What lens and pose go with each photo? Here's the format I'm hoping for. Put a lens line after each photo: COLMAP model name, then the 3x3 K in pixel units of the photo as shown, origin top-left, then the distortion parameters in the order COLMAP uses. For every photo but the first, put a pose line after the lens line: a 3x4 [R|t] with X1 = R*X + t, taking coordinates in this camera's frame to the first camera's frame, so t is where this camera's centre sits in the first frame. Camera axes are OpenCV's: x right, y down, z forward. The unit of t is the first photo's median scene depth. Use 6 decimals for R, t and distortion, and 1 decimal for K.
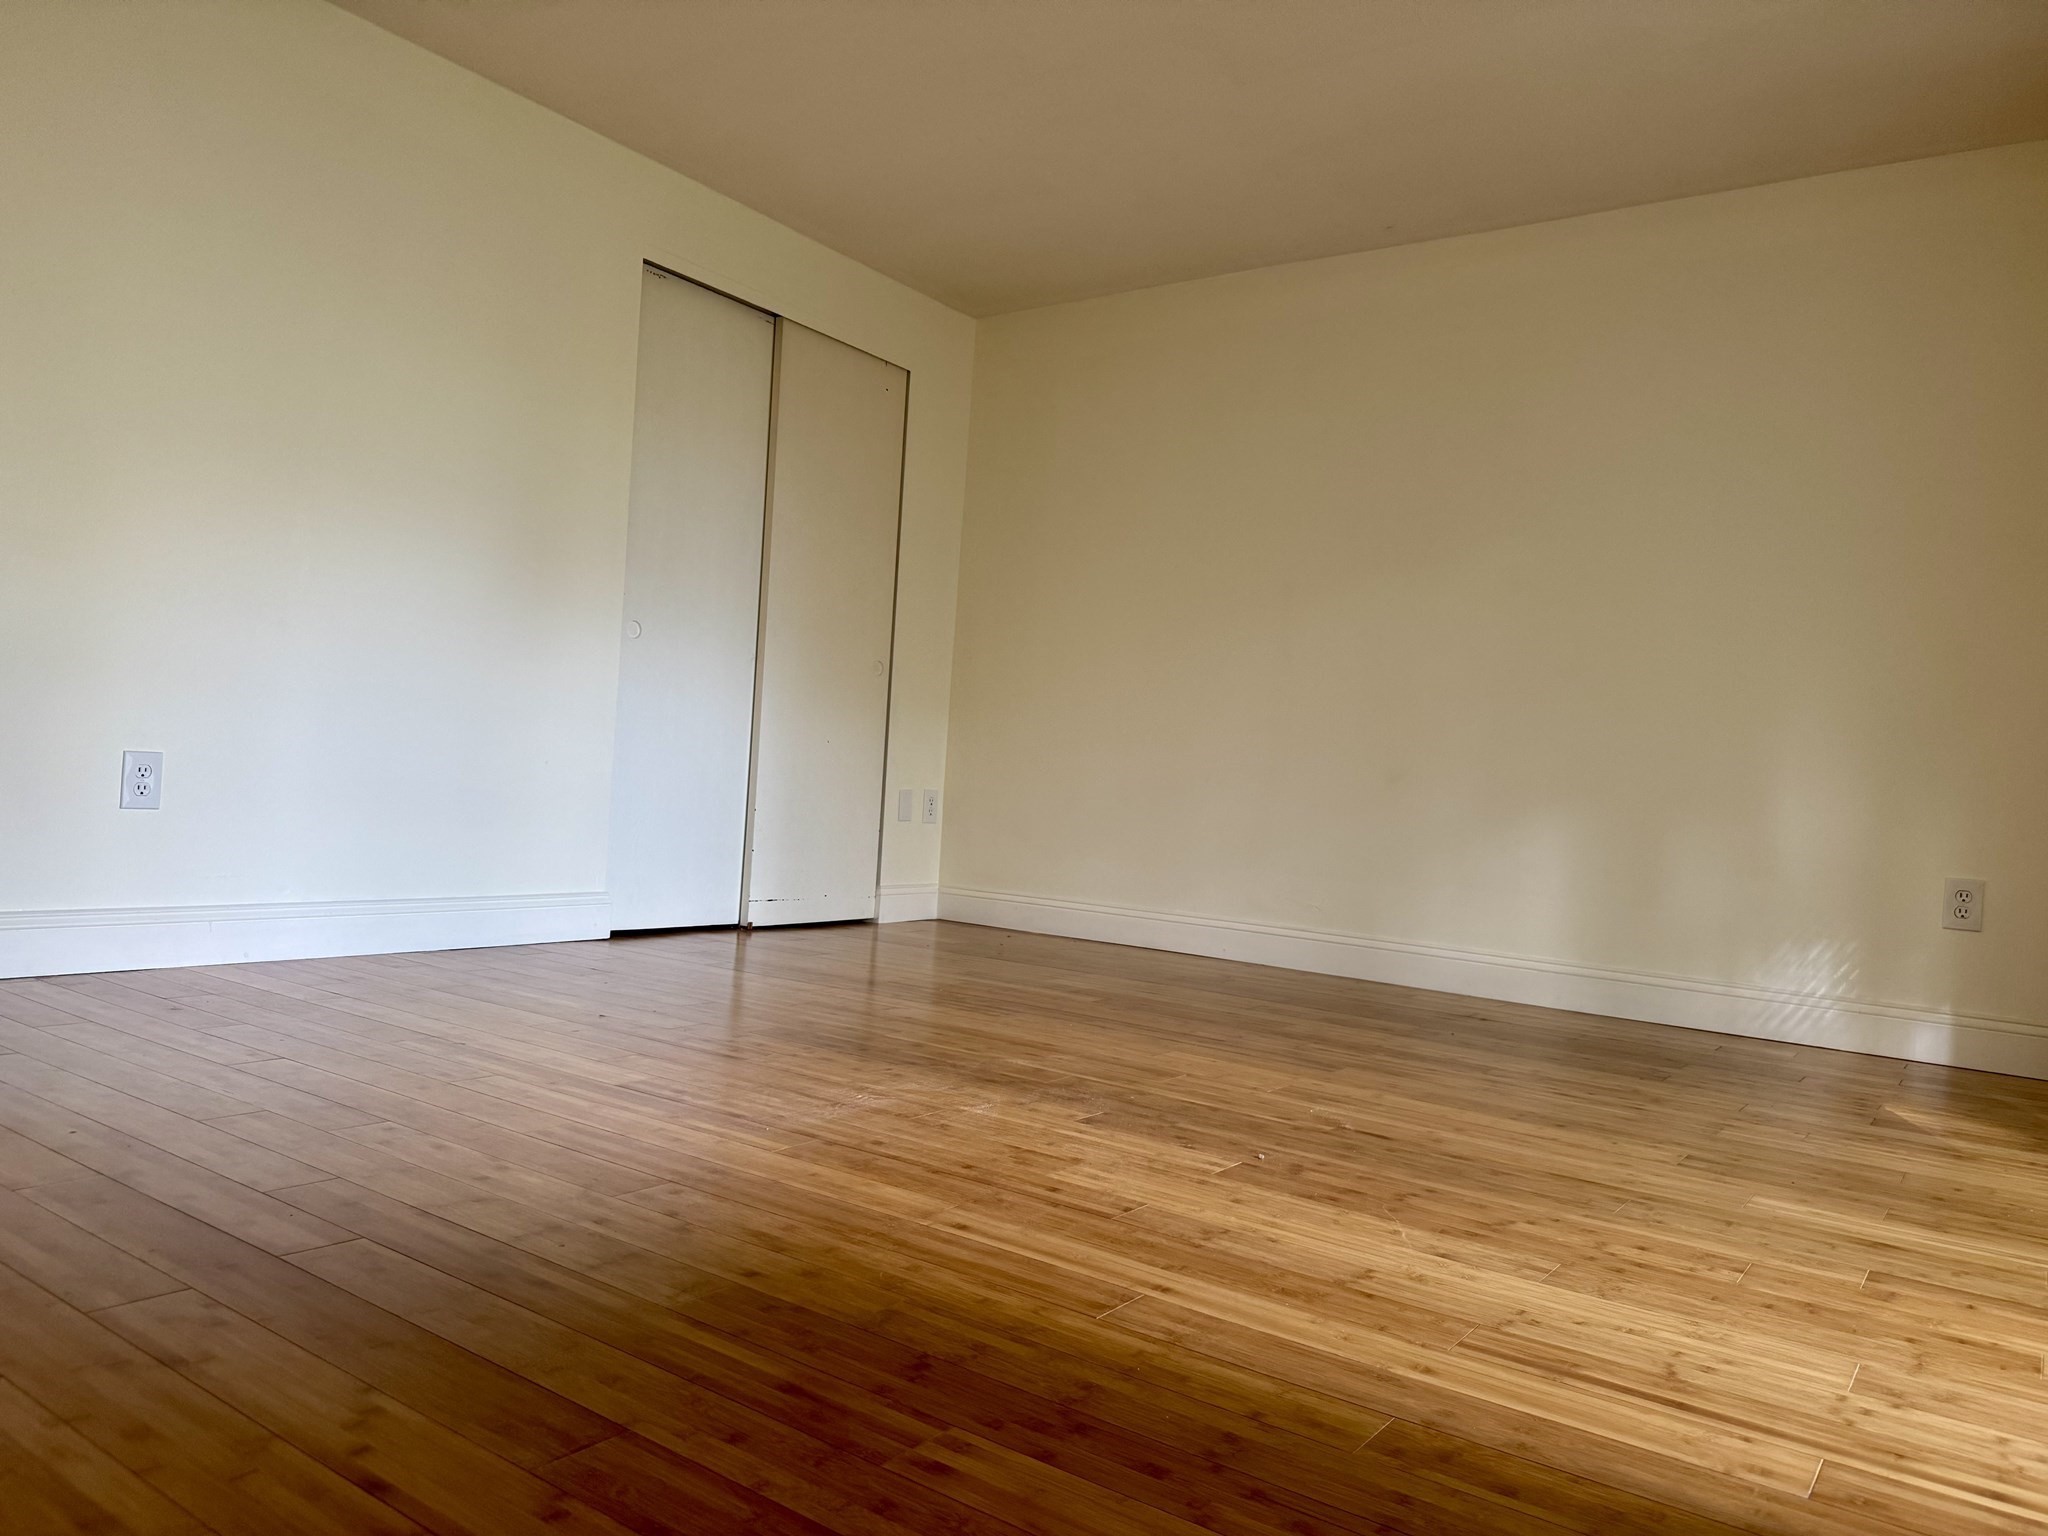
lens RADIAL K [[1428.9, 0, 1024.0], [0, 1428.9, 768.0], [0, 0, 1]] dist [0.189218, -0.354572]
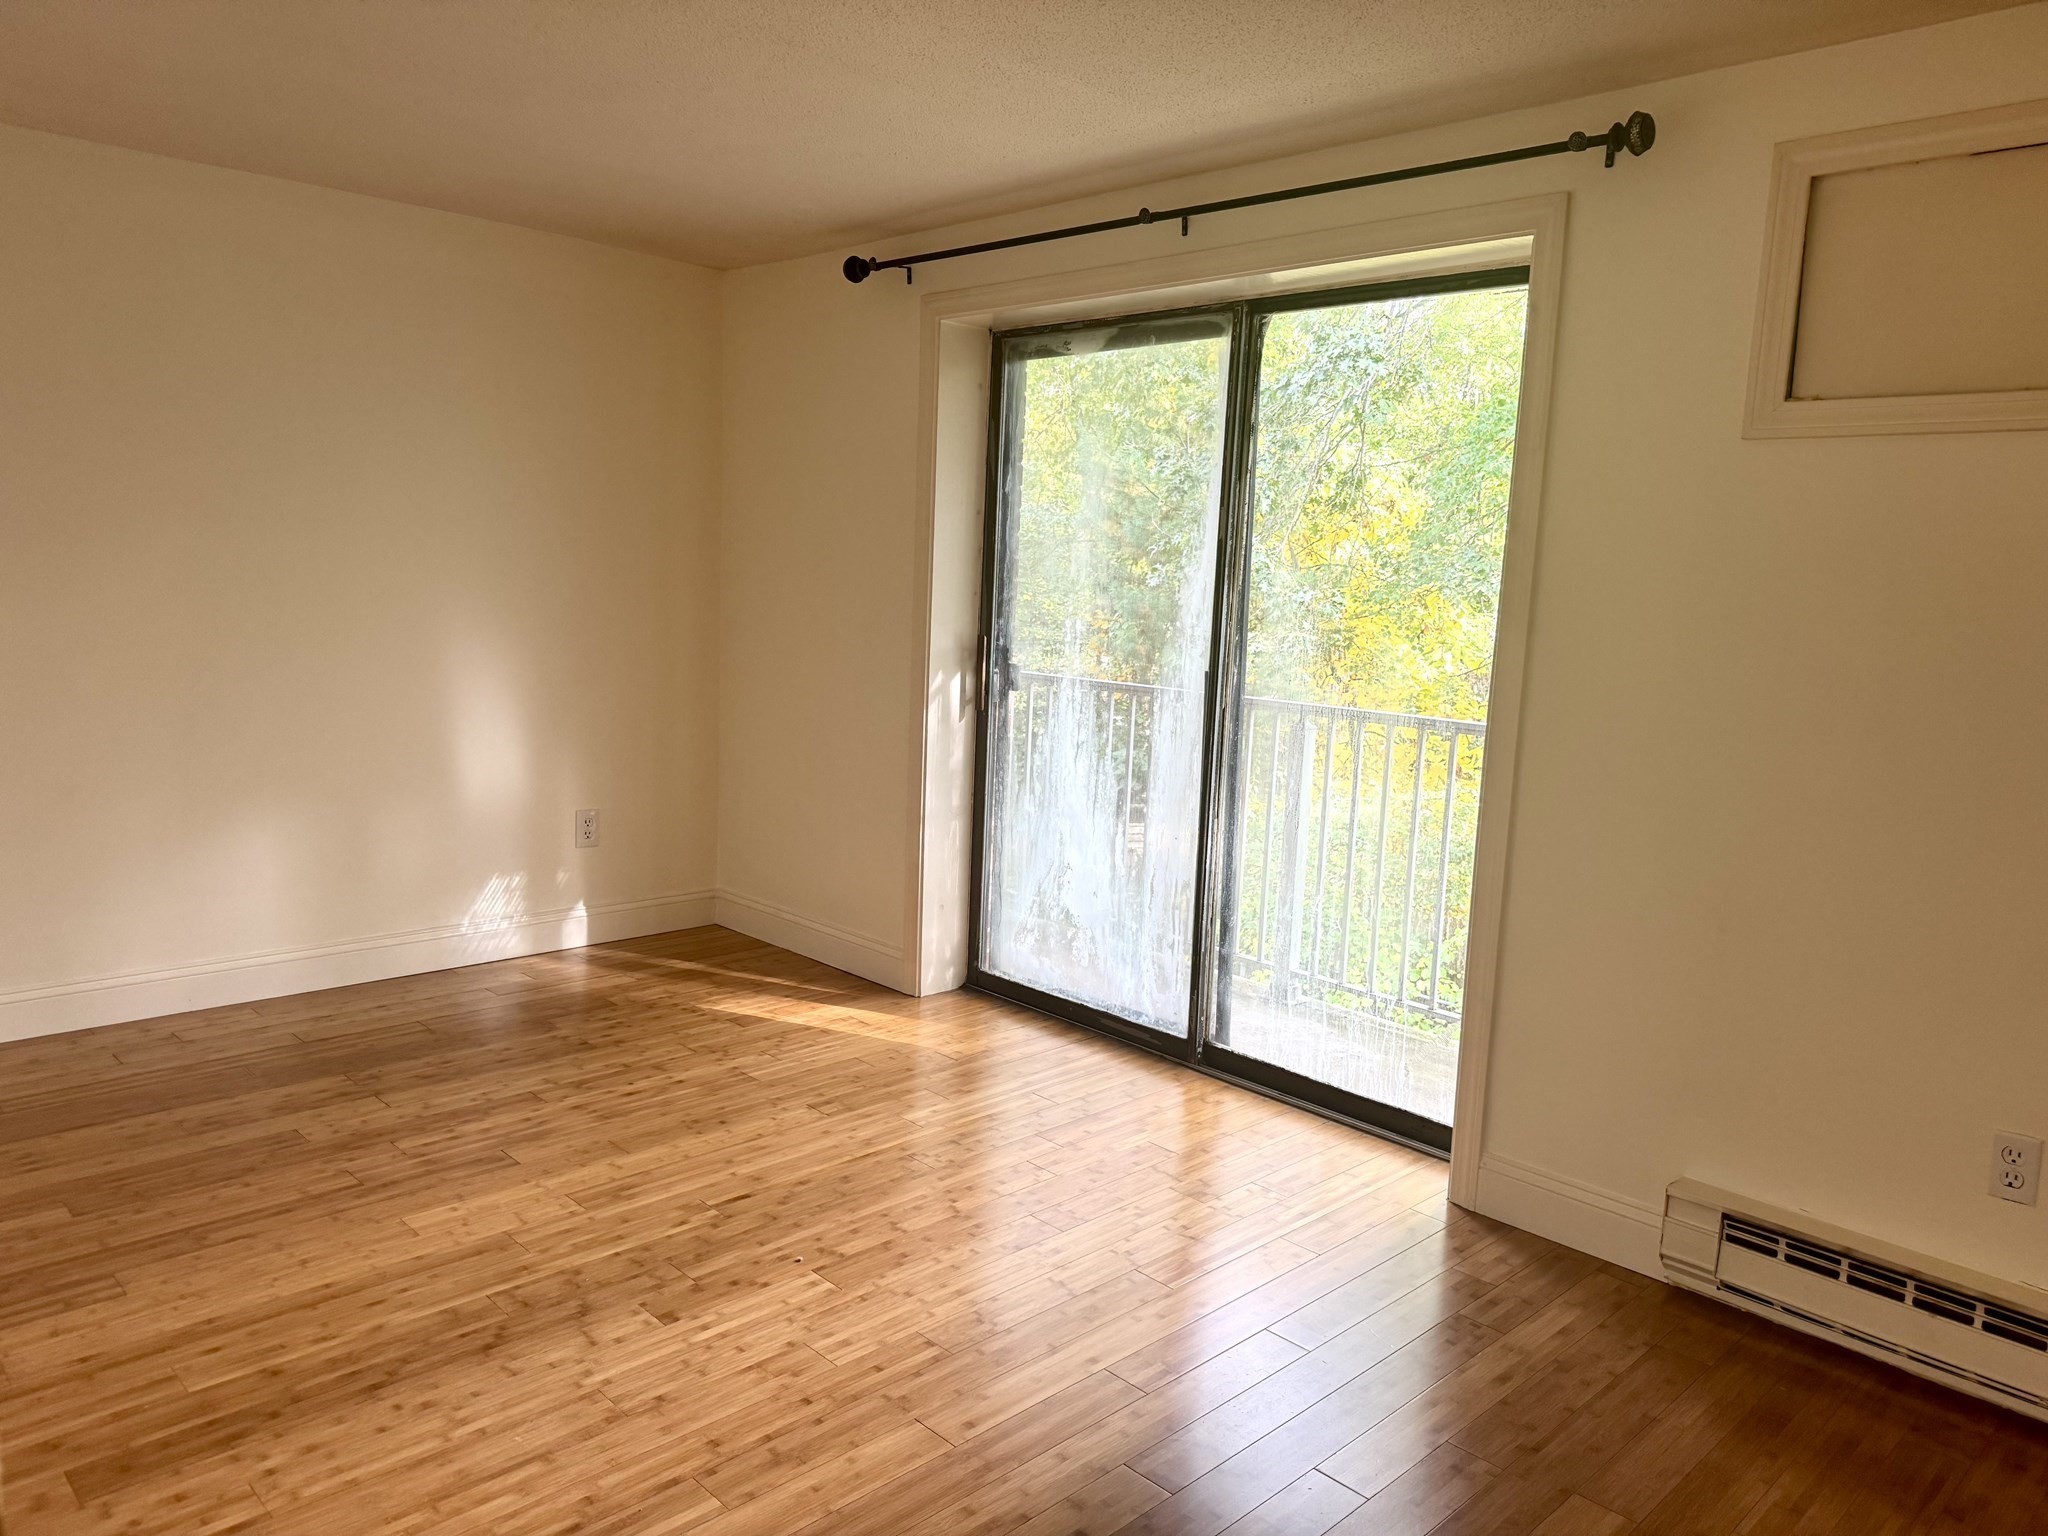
lens RADIAL K [[1428.9, 0, 1024.0], [0, 1428.9, 768.0], [0, 0, 1]] dist [0.189218, -0.354572]
pose [[0.182876, -0.190883, 0.964427, -0.916289], [-0.035417, 0.979055, 0.200494, -0.397969], [-0.982498, -0.070823, 0.172285, 0.615699]]
